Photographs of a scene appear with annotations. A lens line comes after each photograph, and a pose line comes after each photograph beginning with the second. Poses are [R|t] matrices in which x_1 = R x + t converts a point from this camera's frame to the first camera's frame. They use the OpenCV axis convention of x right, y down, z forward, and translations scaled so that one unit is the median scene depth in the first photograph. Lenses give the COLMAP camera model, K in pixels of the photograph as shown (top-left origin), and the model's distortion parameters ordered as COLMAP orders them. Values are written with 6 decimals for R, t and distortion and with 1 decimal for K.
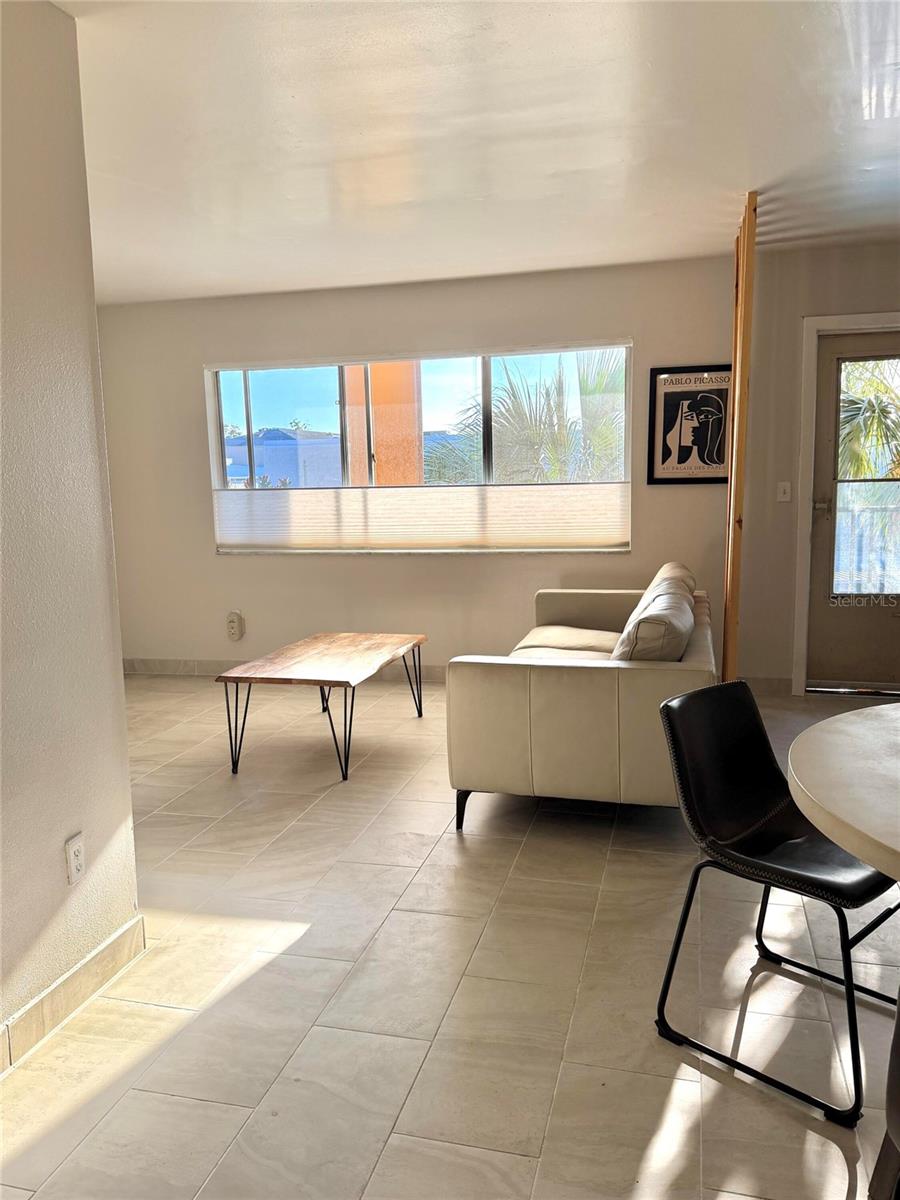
lens RADIAL K [[910.4, 0, 459.5], [0, 910.4, 610.6], [0, 0, 1]] dist [0.026307, -0.050528]
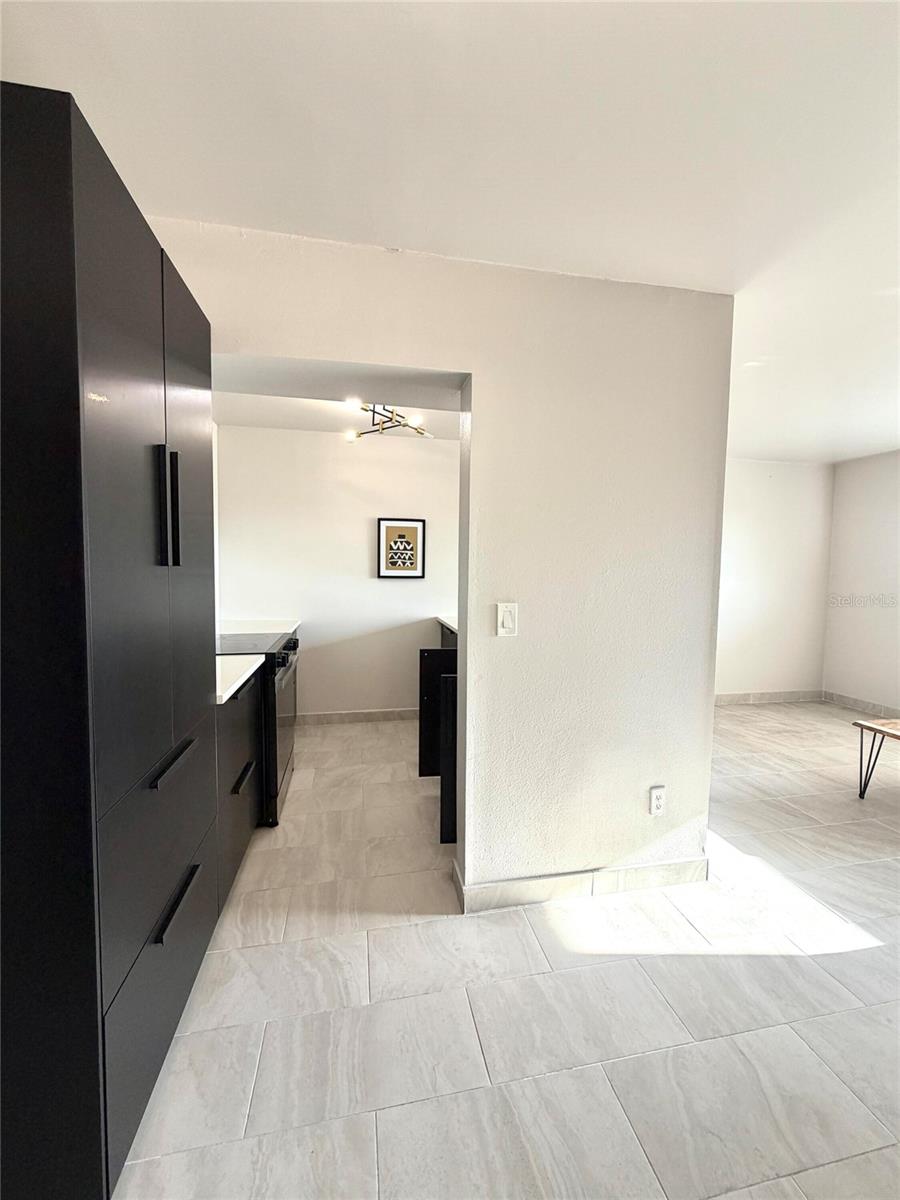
lens RADIAL K [[479.3, 0, 448.3], [0, 479.3, 594.8], [0, 0, 1]] dist [0.000704, -0.000320]
pose [[0.432263, 0.081910, -0.898020, 0.078536], [-0.156420, 0.987580, 0.014785, -0.023929], [0.888077, 0.134077, 0.439707, 0.107299]]
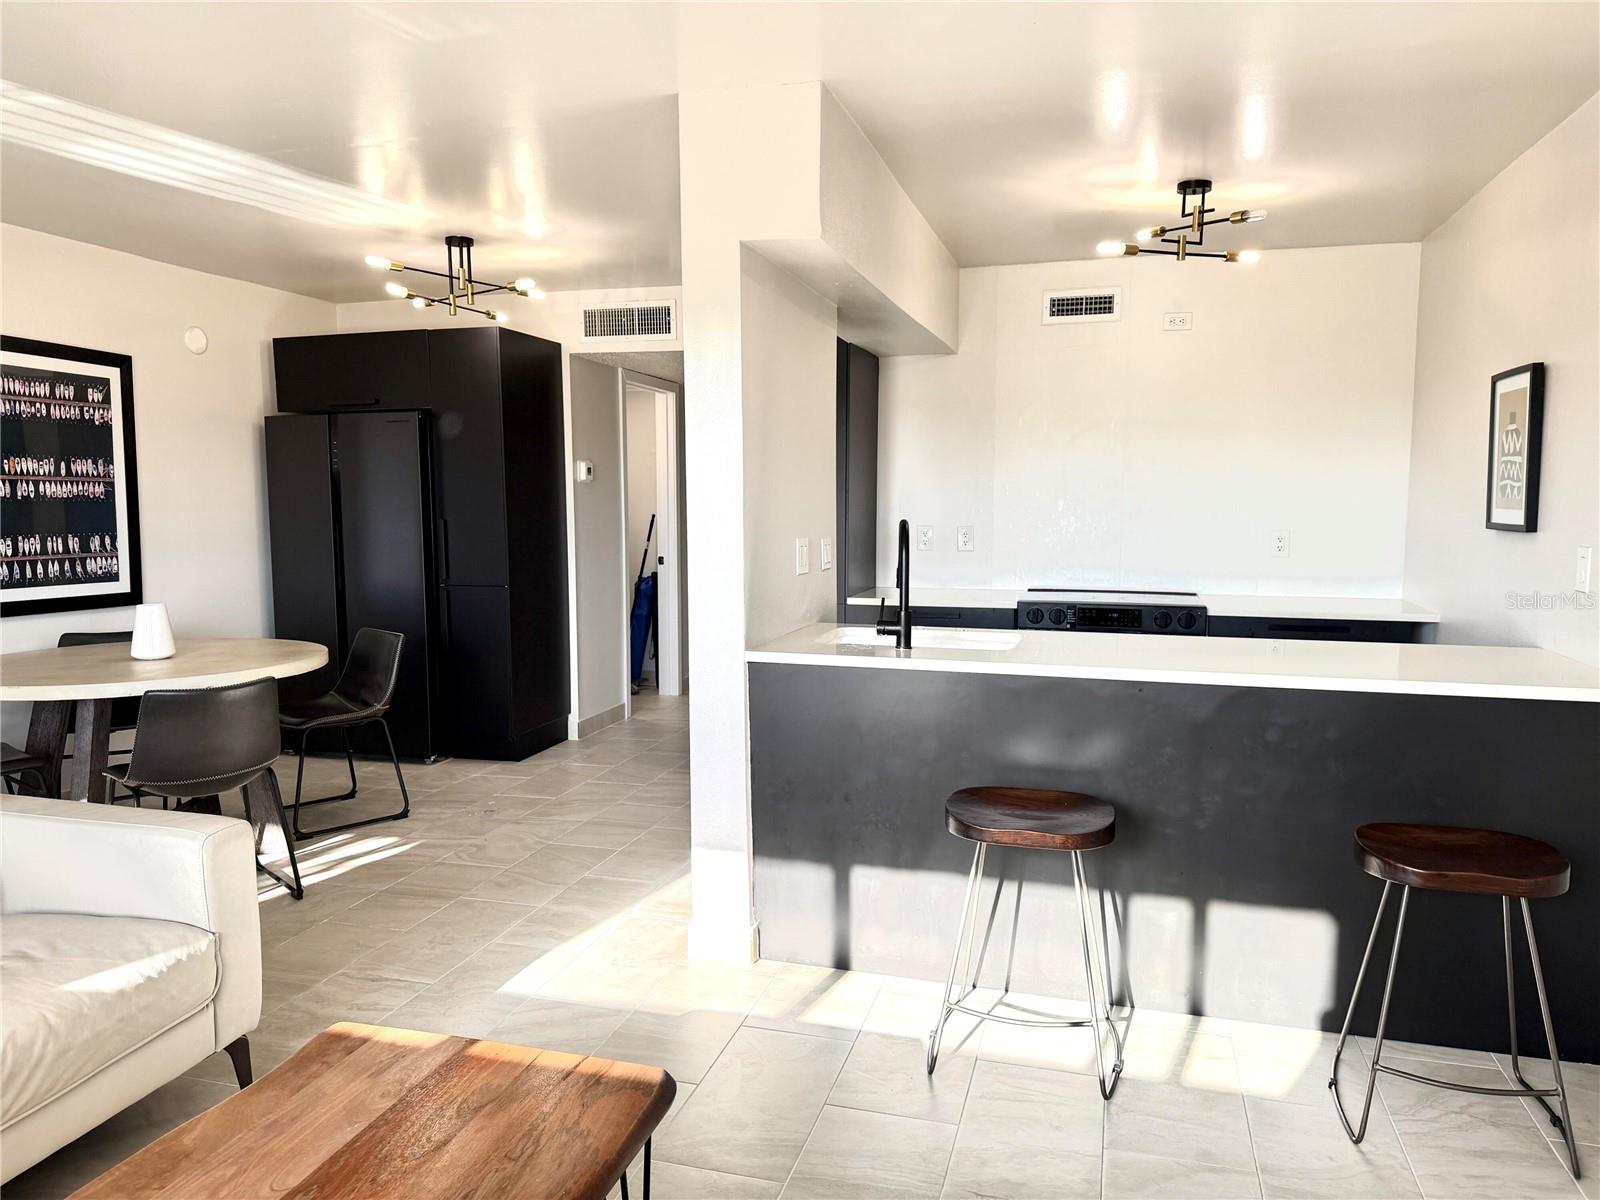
lens RADIAL K [[1134.5, 0, 793.3], [0, 1134.5, 605.5], [0, 0, 1]] dist [0.049113, -0.047275]
pose [[-0.999080, 0.020244, 0.037810, -0.276698], [0.028949, 0.968780, 0.246226, -0.176443], [-0.031645, 0.247094, -0.968475, 1.143523]]
